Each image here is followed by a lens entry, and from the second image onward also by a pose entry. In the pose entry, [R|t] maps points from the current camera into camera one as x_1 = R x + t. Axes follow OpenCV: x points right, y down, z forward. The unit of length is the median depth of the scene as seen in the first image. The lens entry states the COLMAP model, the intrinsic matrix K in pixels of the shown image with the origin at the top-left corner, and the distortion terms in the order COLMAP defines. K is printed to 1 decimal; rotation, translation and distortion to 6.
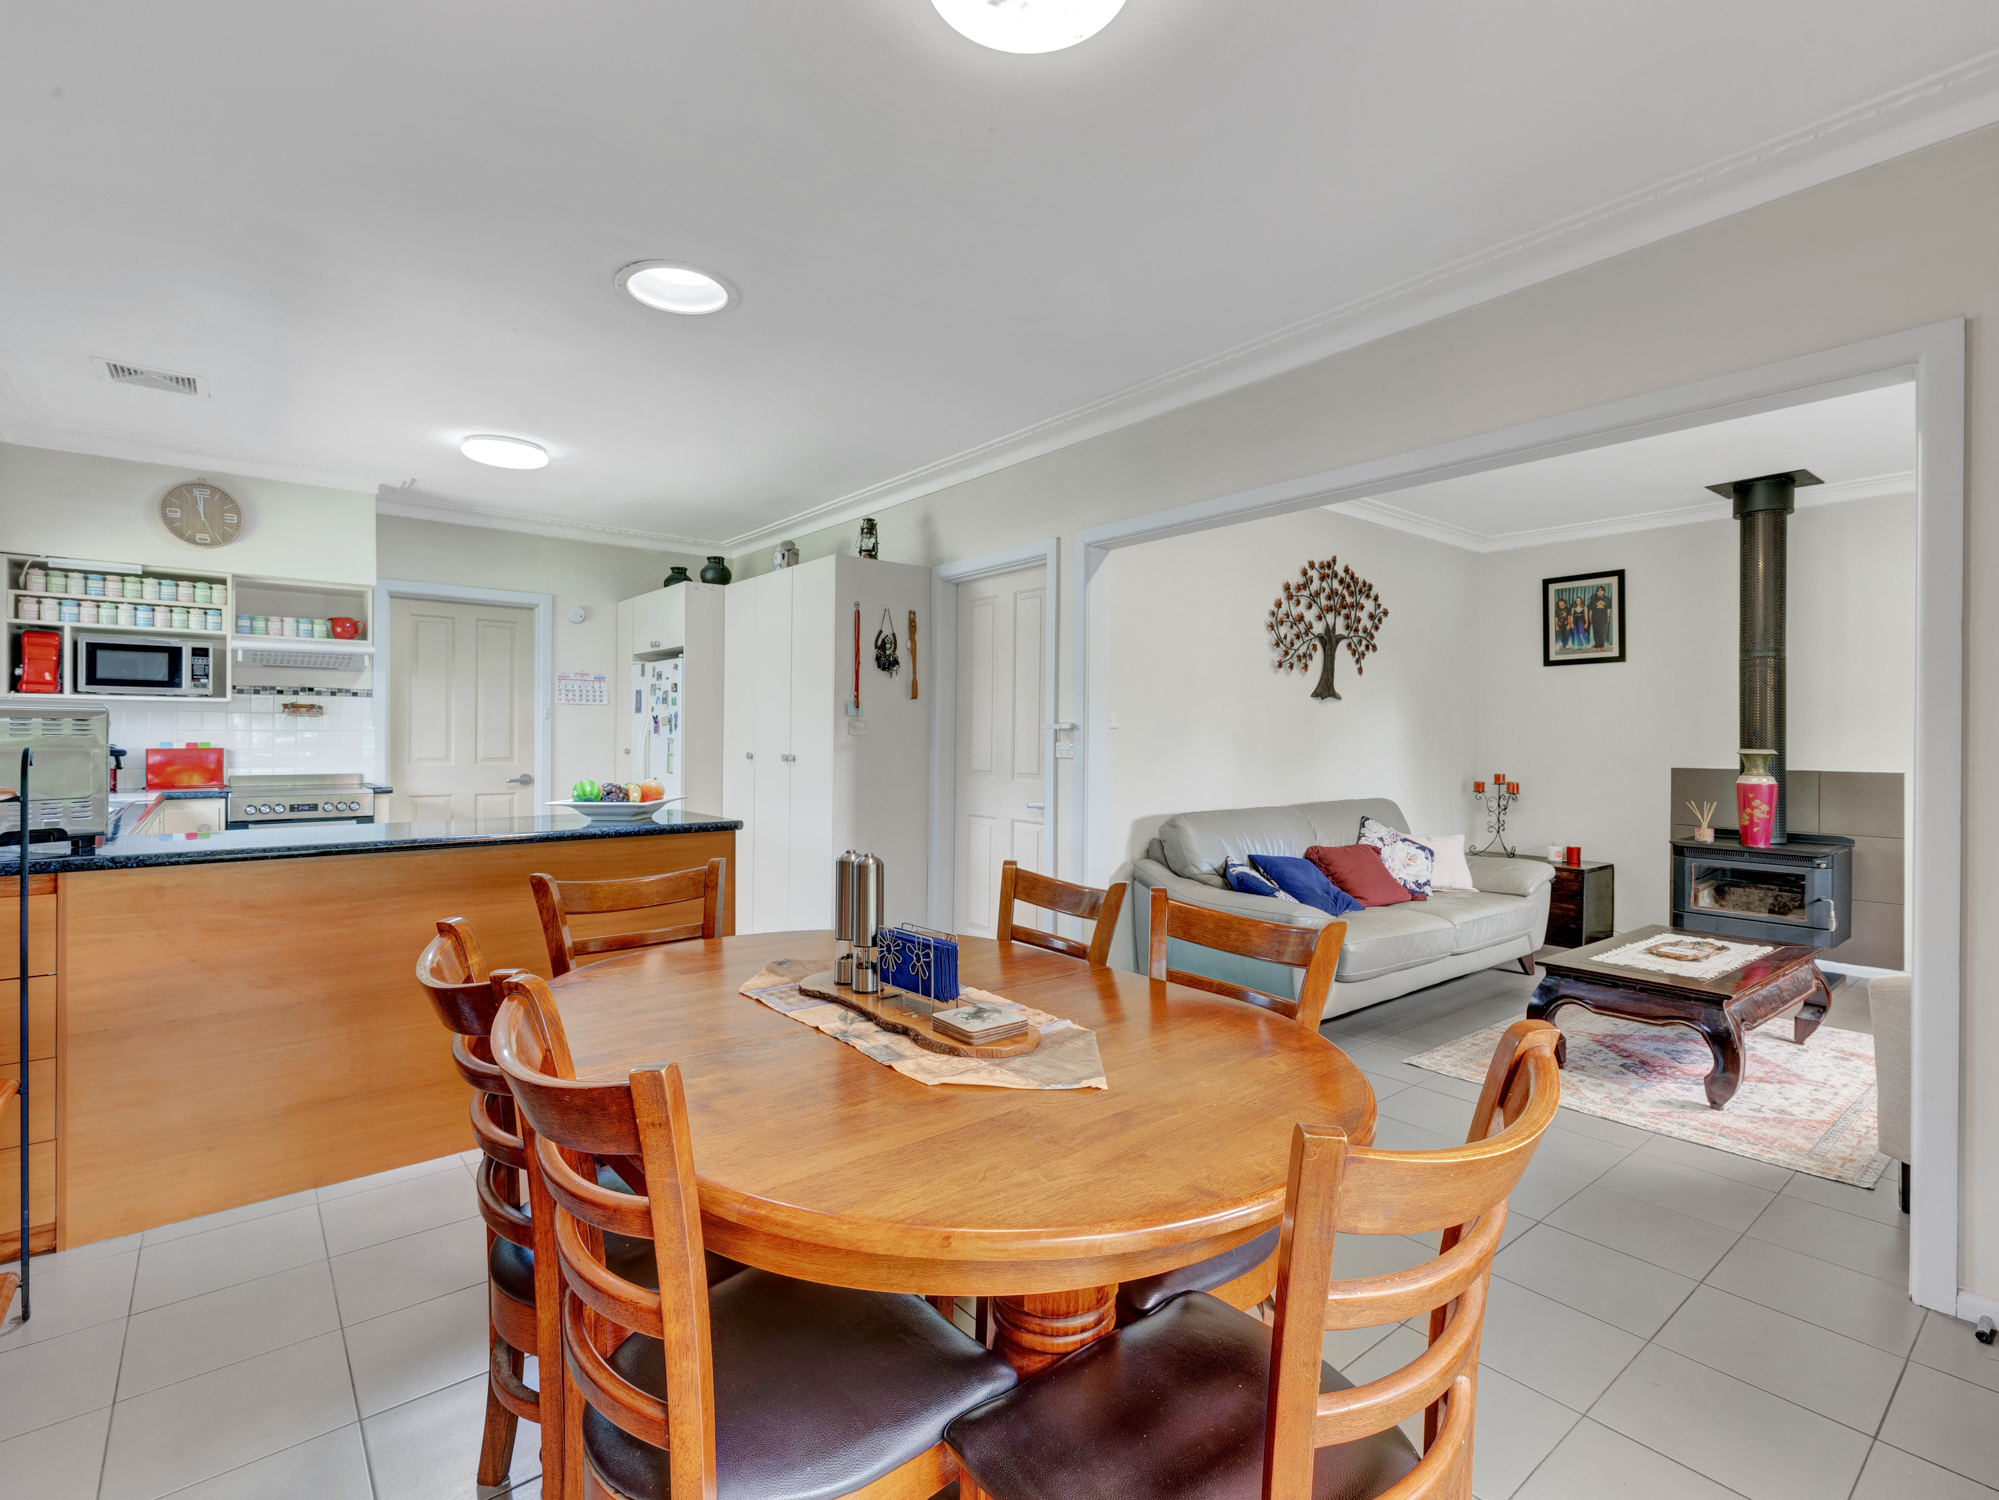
lens RADIAL K [[944.4, 0, 1009.4], [0, 944.4, 741.5], [0, 0, 1]] dist [-0.001806, -0.000299]
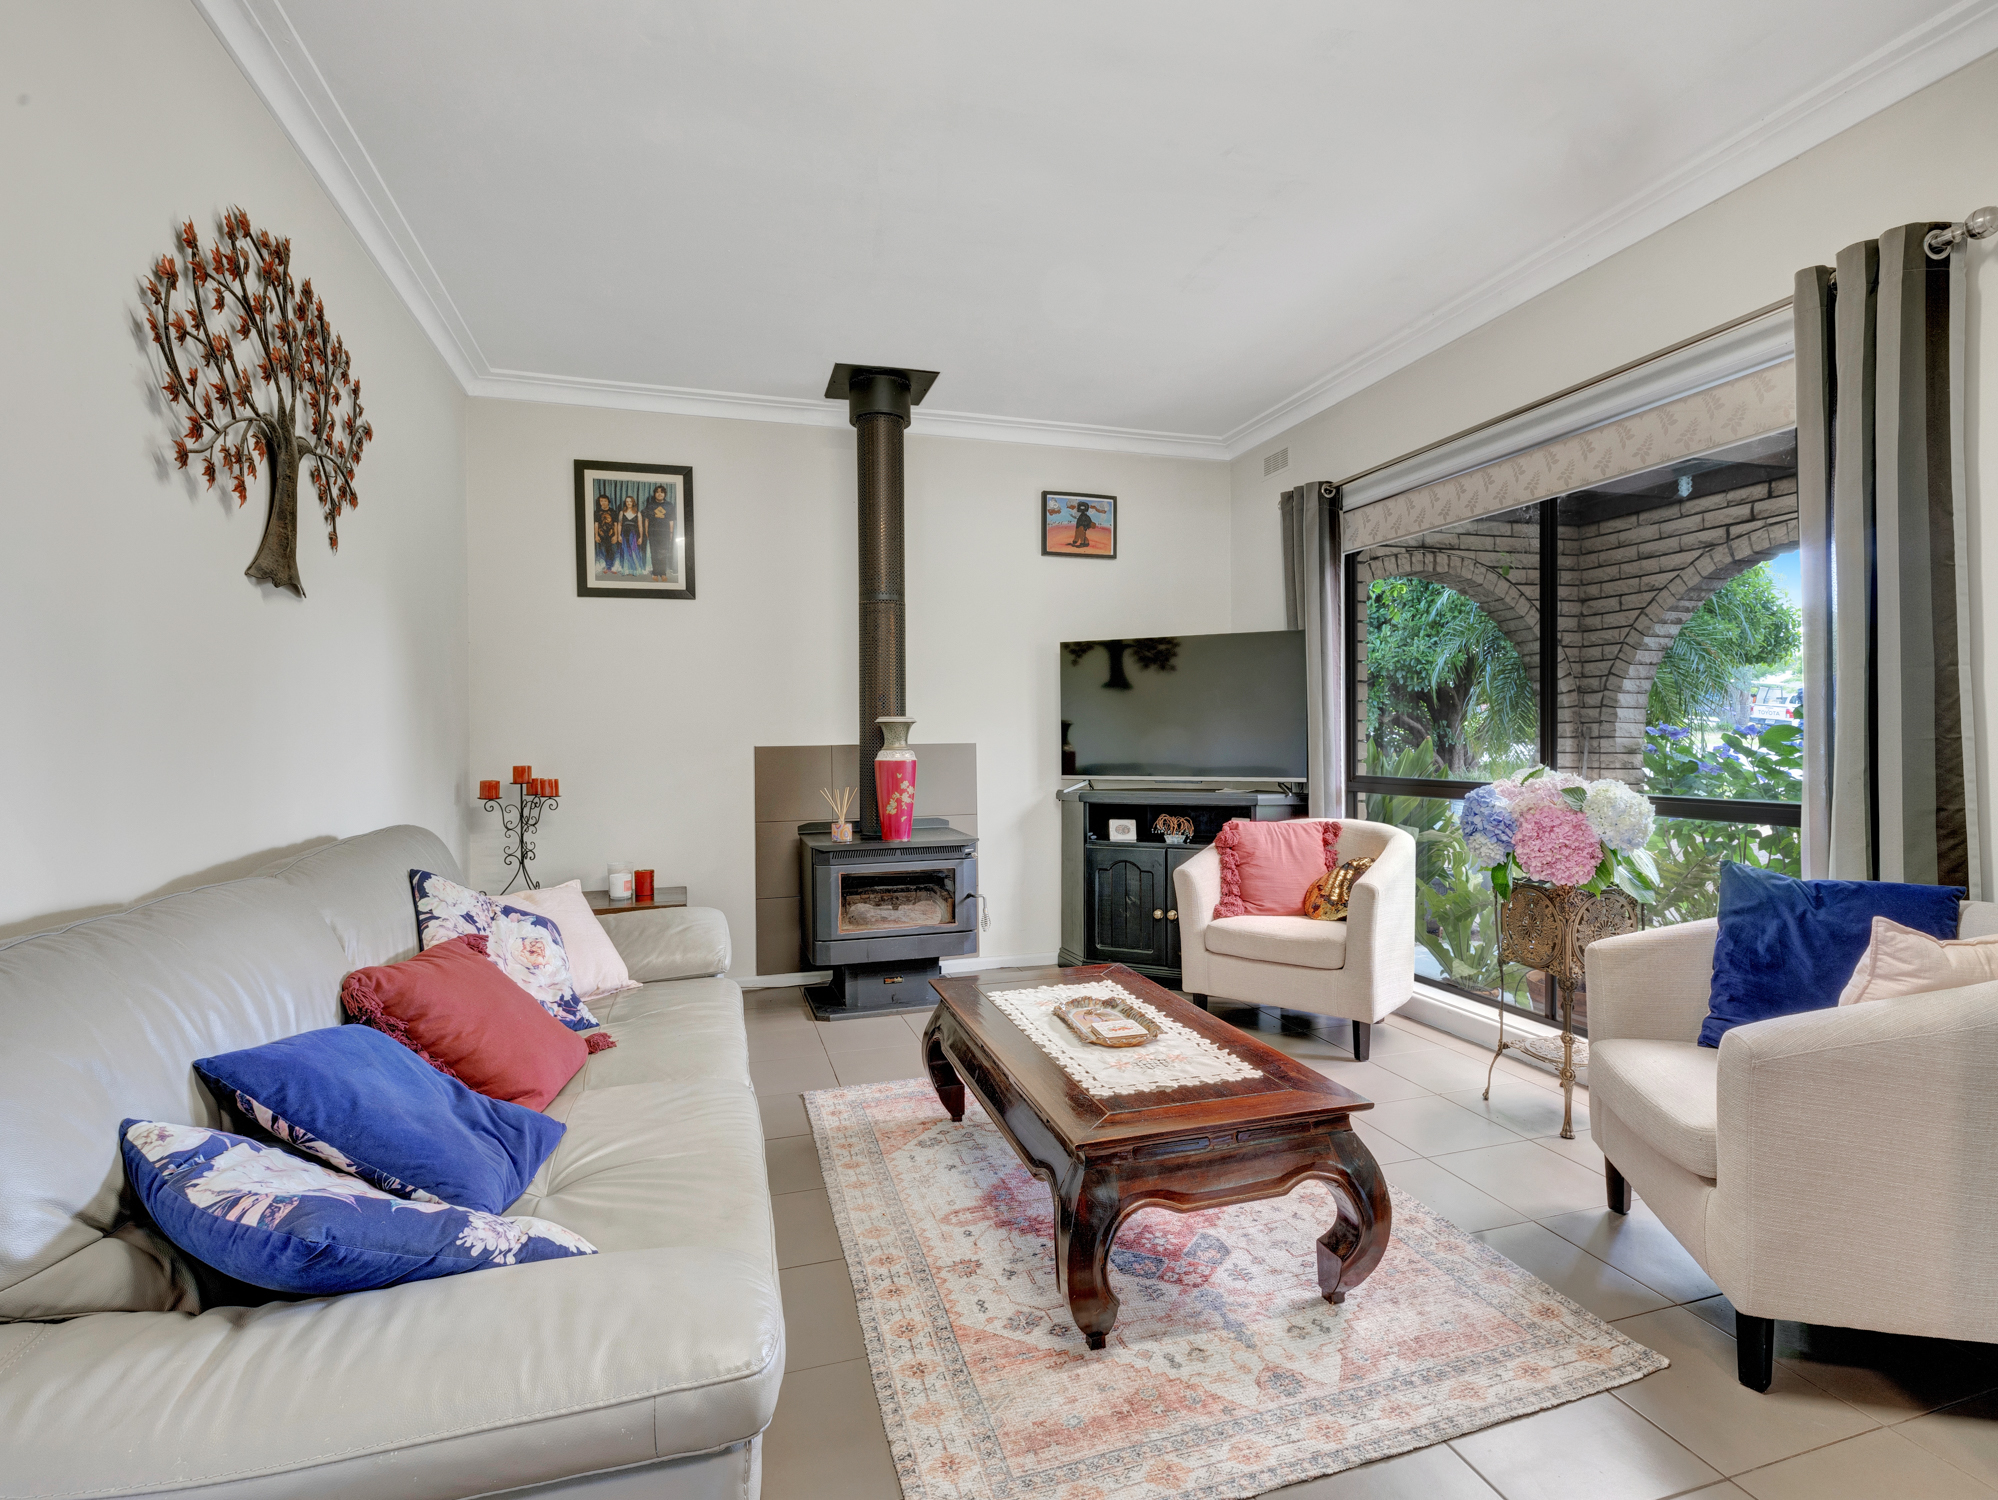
lens RADIAL K [[973.4, 0, 997.0], [0, 973.4, 742.9], [0, 0, 1]] dist [-0.002284, 0.000612]
pose [[0.381989, -0.016924, 0.924012, 0.021836], [0.017537, 0.999785, 0.011062, 0.006418], [-0.924000, 0.011978, 0.382204, 0.172837]]
